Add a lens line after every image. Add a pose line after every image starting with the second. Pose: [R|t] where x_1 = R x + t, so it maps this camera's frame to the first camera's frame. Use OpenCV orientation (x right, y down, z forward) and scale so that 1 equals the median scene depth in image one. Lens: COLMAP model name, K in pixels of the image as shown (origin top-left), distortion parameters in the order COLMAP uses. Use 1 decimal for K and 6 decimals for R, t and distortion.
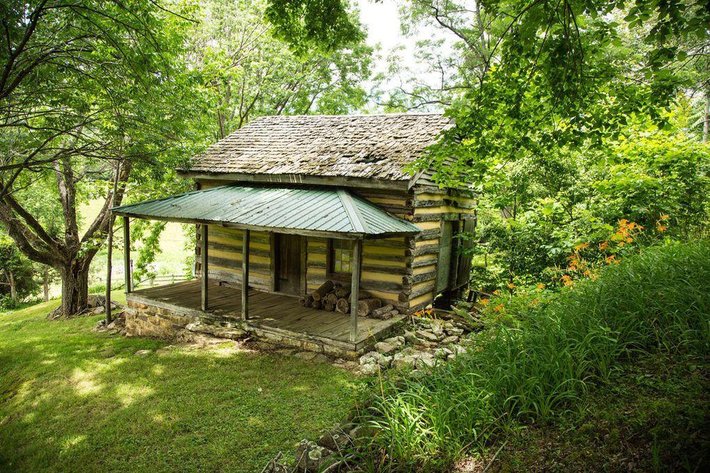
lens RADIAL K [[525.4, 0, 355.0], [0, 525.4, 236.5], [0, 0, 1]] dist [-0.056768, -0.000231]
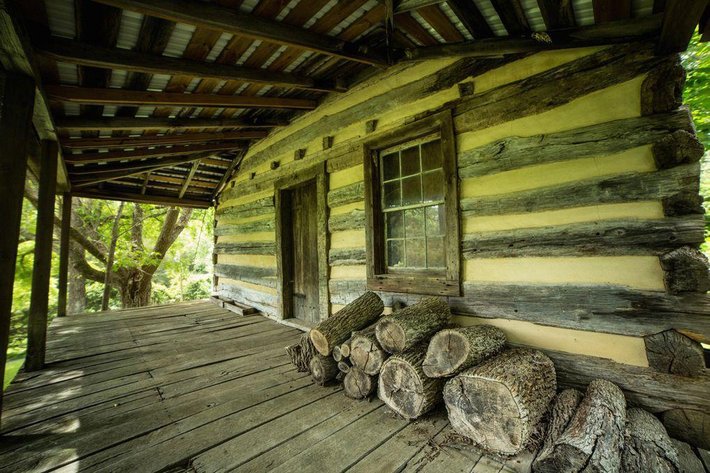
lens RADIAL K [[284.7, 0, 365.2], [0, 284.7, 234.1], [0, 0, 1]] dist [-0.091454, 0.027629]
pose [[0.969835, -0.066958, -0.234386, -0.004407], [0.027607, 0.985519, -0.167304, 0.073375], [0.242194, 0.155787, 0.957639, 0.770718]]
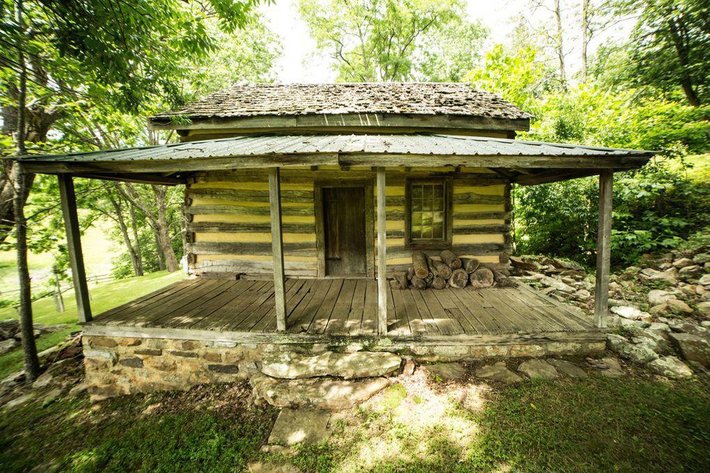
lens RADIAL K [[284.7, 0, 365.2], [0, 284.7, 234.1], [0, 0, 1]] dist [-0.091454, 0.027629]
pose [[0.874918, -0.093218, 0.475214, -0.307675], [0.084674, 0.995629, 0.039409, 0.032614], [-0.476811, 0.005759, 0.878987, 0.625794]]
